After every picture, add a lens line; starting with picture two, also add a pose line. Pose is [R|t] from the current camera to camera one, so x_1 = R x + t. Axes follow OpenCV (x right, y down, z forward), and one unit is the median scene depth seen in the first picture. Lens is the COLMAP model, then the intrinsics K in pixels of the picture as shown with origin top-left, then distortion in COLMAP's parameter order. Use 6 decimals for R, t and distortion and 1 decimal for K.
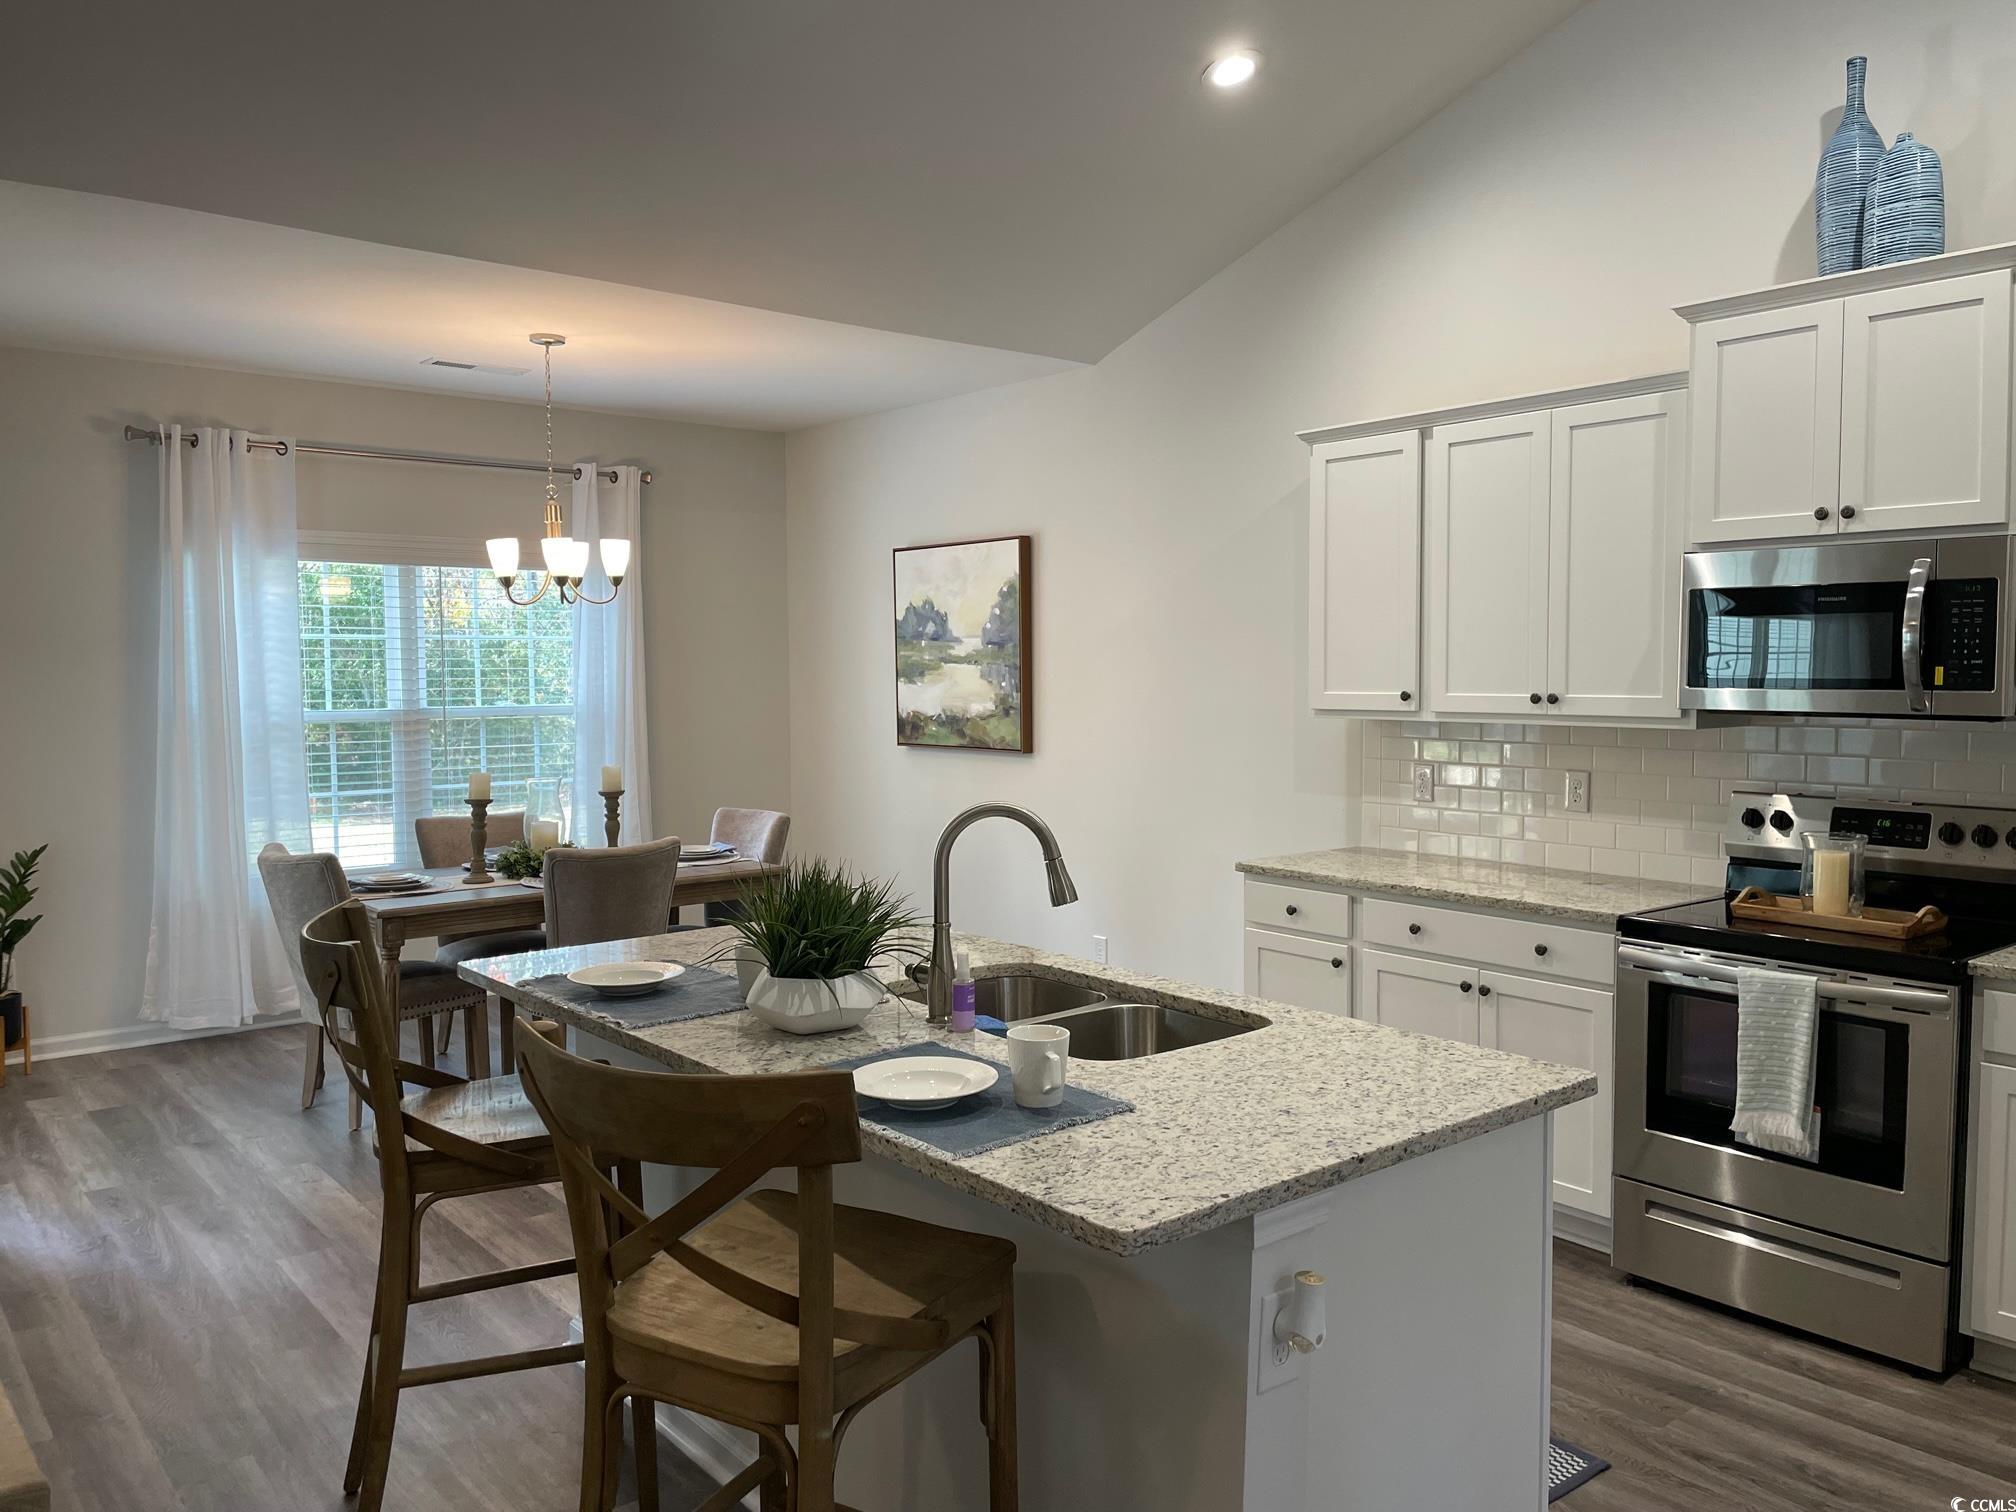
lens RADIAL K [[1518.4, 0, 1021.0], [0, 1518.4, 740.9], [0, 0, 1]] dist [0.098231, -0.122386]
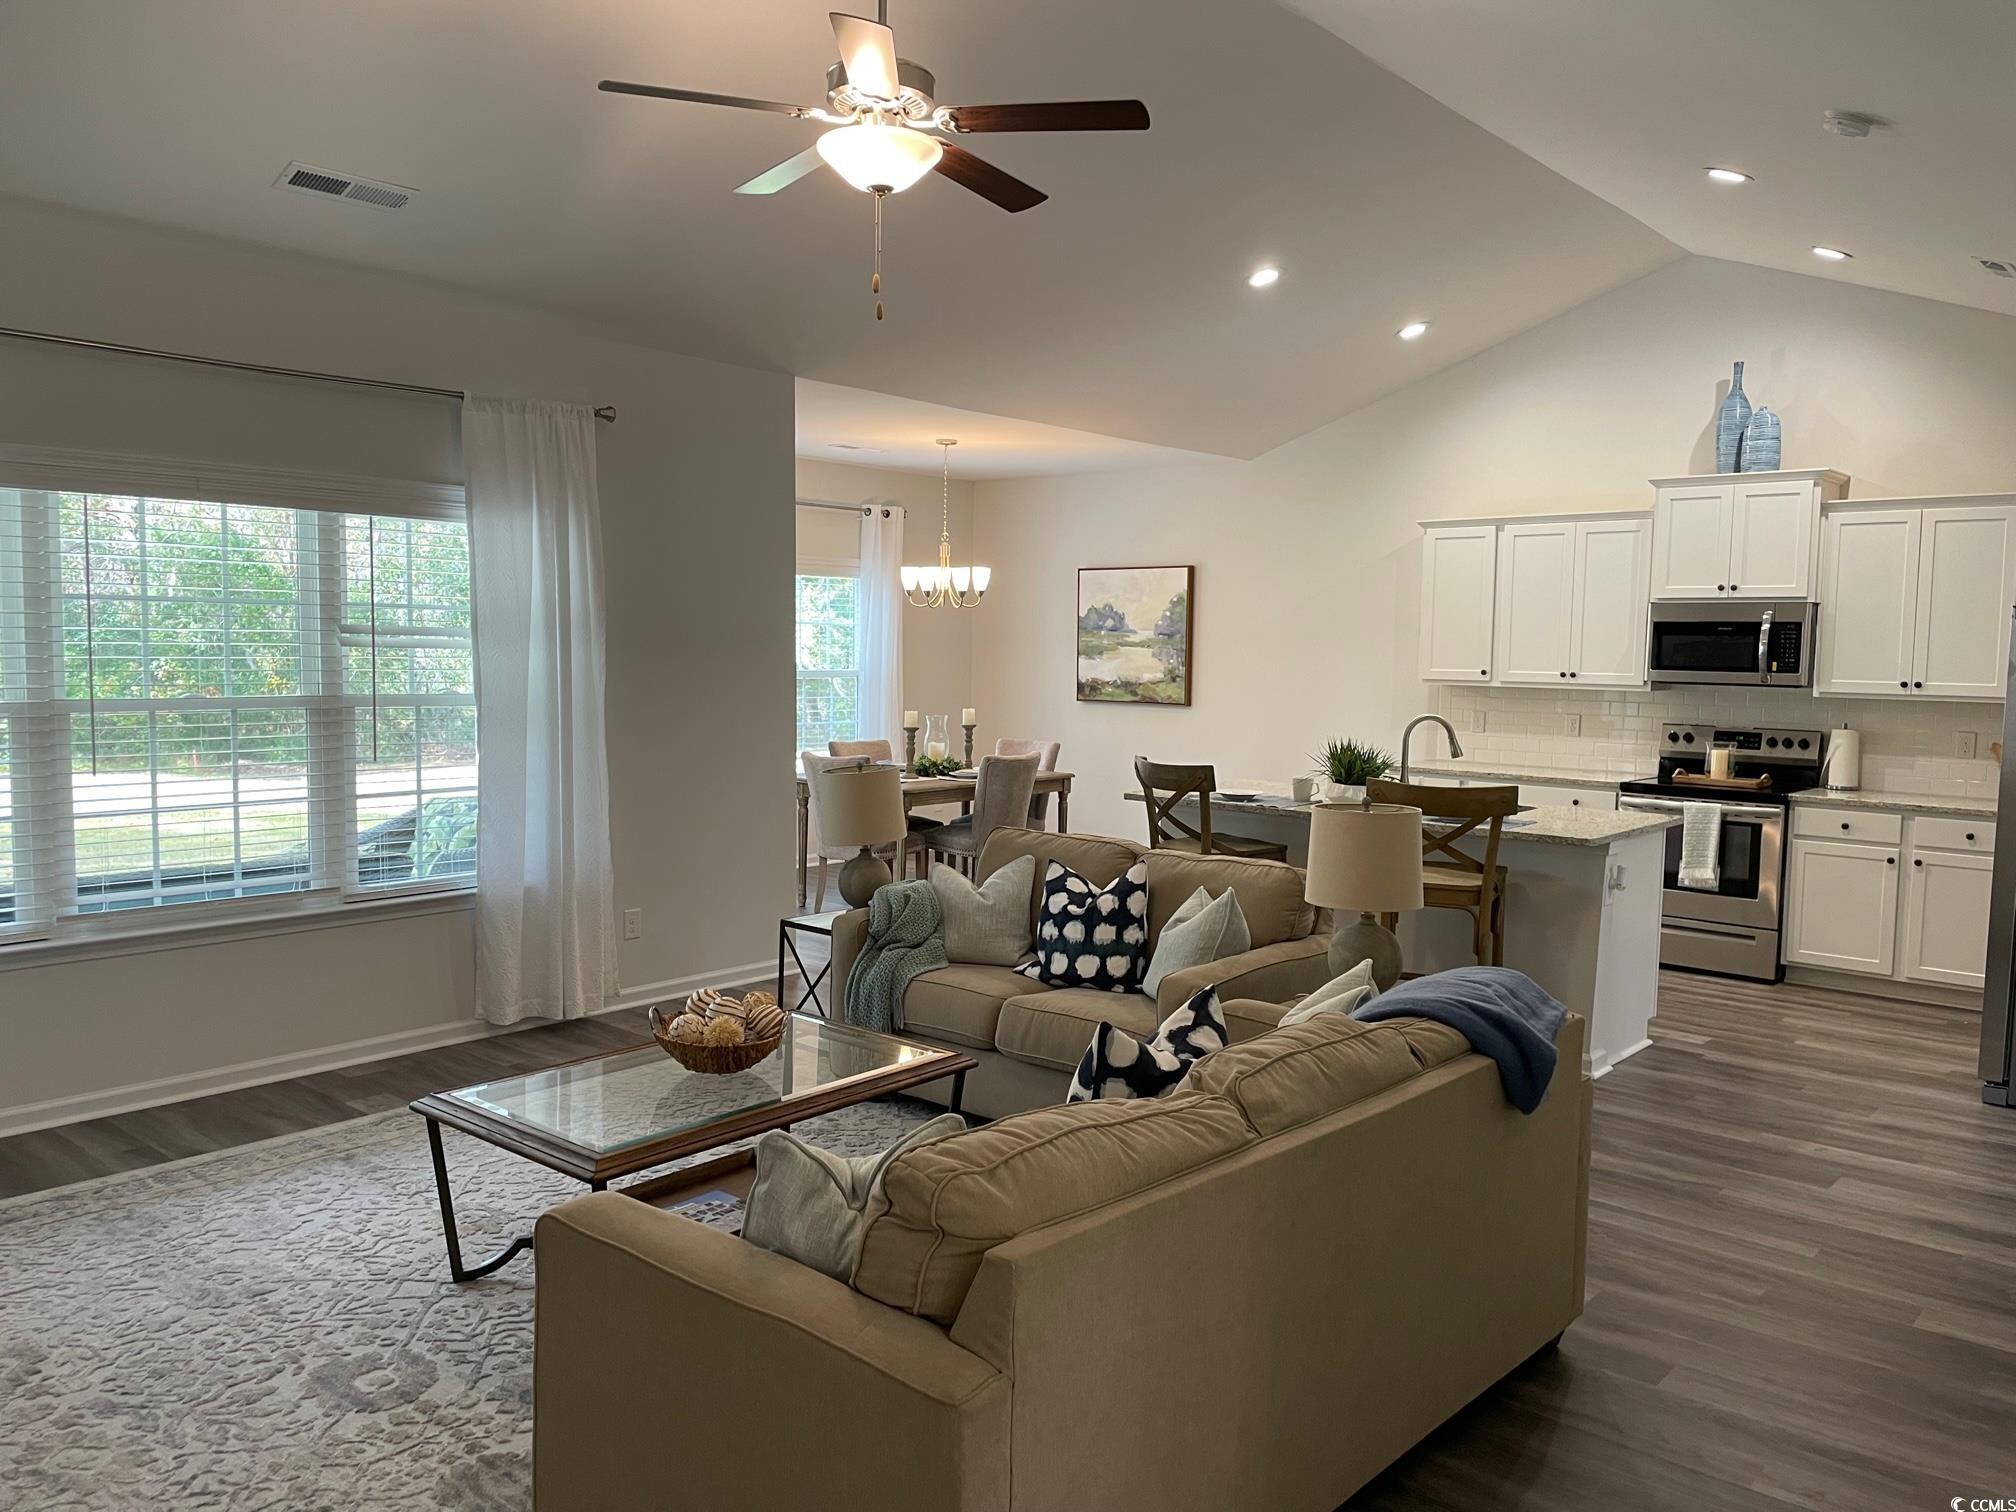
lens RADIAL K [[1518.4, 0, 1009.6], [0, 1518.4, 752.3], [0, 0, 1]] dist [0.098231, -0.122386]
pose [[0.987139, 0.007887, 0.159671, -0.500739], [-0.011798, 0.999653, 0.023561, 0.024718], [-0.159430, -0.025142, 0.986889, -0.596991]]
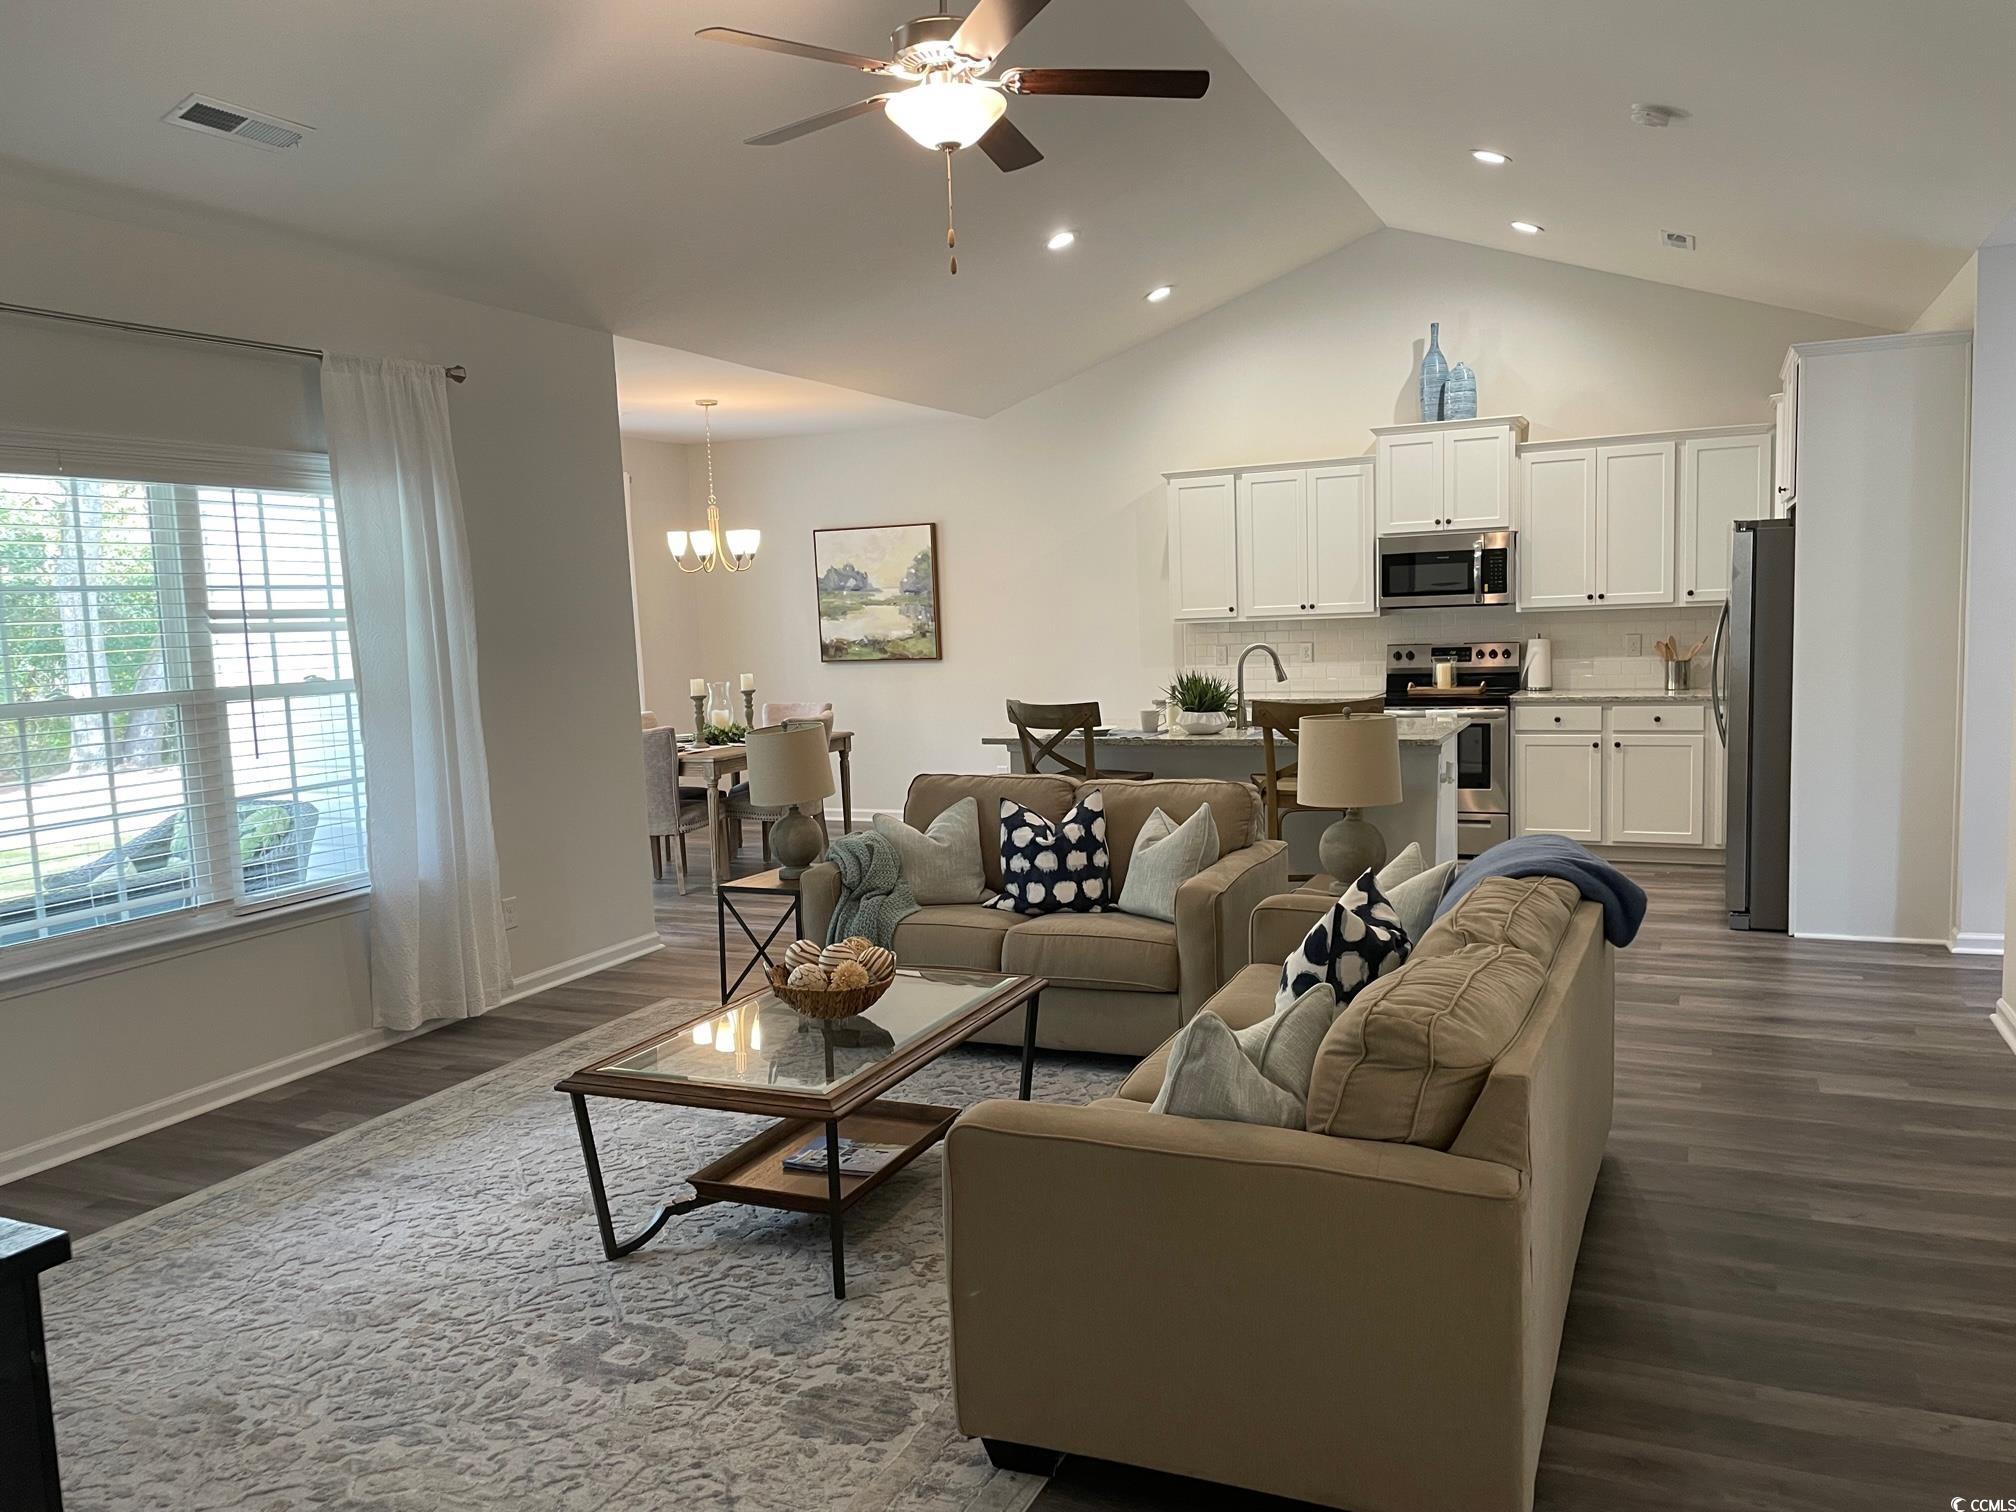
lens RADIAL K [[1518.4, 0, 1012.0], [0, 1518.4, 757.1], [0, 0, 1]] dist [0.098231, -0.122386]
pose [[0.898026, -0.074026, 0.433671, -0.743776], [0.056318, 0.996975, 0.053558, 0.034280], [-0.436324, -0.023673, 0.899478, -0.562348]]
